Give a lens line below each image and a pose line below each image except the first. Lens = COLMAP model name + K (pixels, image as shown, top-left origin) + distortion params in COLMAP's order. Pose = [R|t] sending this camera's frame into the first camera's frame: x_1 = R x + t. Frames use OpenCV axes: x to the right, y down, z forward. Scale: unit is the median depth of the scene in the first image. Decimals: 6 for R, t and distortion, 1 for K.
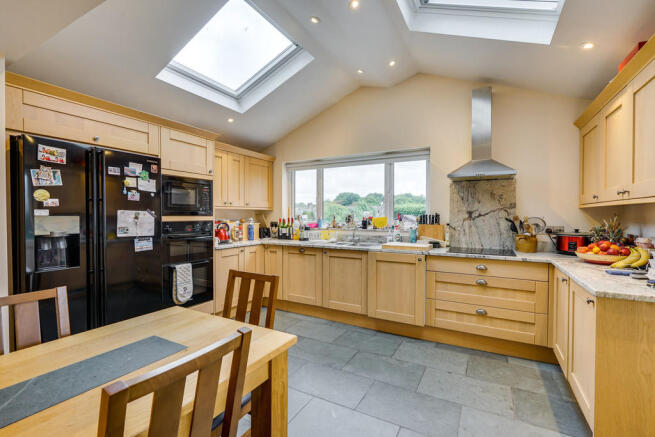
lens RADIAL K [[296.4, 0, 327.5], [0, 296.4, 218.5], [0, 0, 1]] dist [-0.000181, 0.001002]
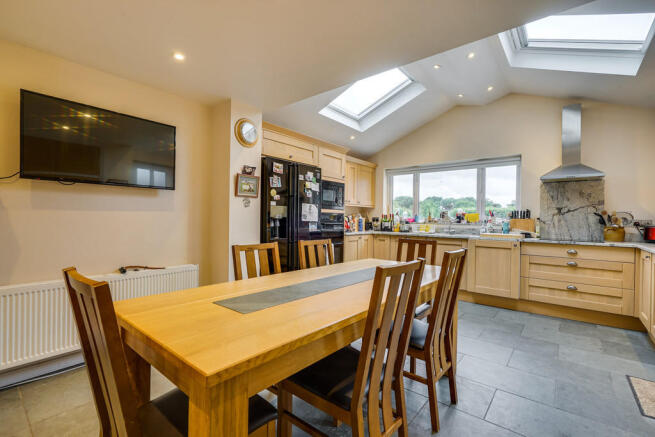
lens RADIAL K [[296.4, 0, 327.5], [0, 296.4, 218.5], [0, 0, 1]] dist [-0.000181, 0.001002]
pose [[0.983552, 0.012747, -0.180173, -0.228061], [-0.015094, 0.999818, -0.011662, 0.048906], [0.179992, 0.014190, 0.983566, -0.348974]]
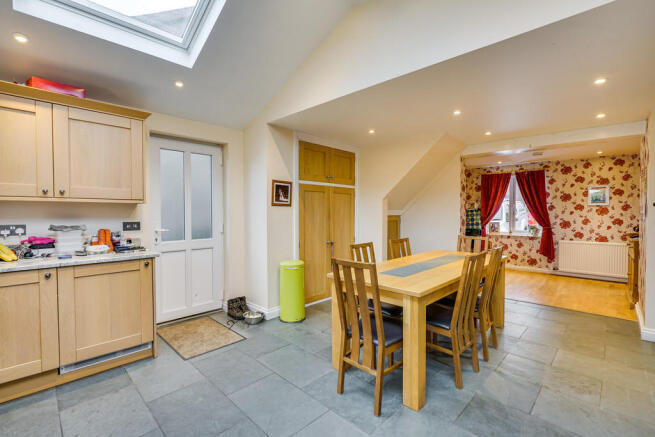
lens RADIAL K [[296.4, 0, 327.5], [0, 296.4, 218.5], [0, 0, 1]] dist [-0.000181, 0.001002]
pose [[-0.963594, -0.009146, 0.267213, -0.242407], [0.000374, 0.999368, 0.035552, -0.012247], [-0.267369, 0.034358, -0.962981, 1.110412]]
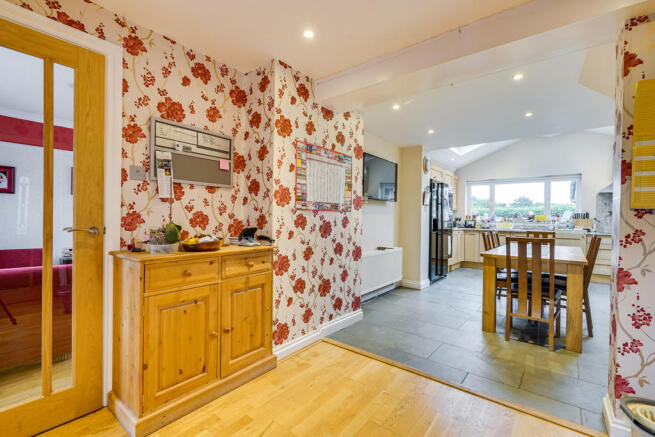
lens RADIAL K [[296.4, 0, 327.5], [0, 296.4, 218.5], [0, 0, 1]] dist [-0.000181, 0.001002]
pose [[0.985671, 0.013386, -0.168145, -0.892683], [-0.014751, 0.999868, -0.006875, 0.056002], [0.168031, 0.009257, 0.985738, -1.025607]]
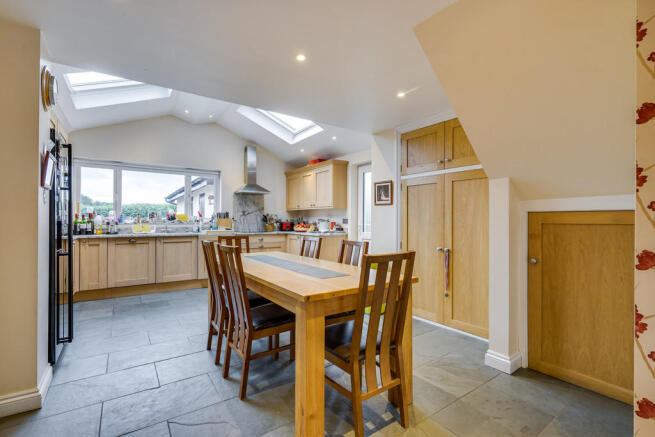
lens RADIAL K [[296.4, 0, 327.5], [0, 296.4, 218.5], [0, 0, 1]] dist [-0.000181, 0.001002]
pose [[0.441799, 0.005641, 0.897096, -0.947618], [0.008513, 0.999909, -0.010480, 0.045615], [-0.897074, 0.012267, 0.441711, -0.260626]]
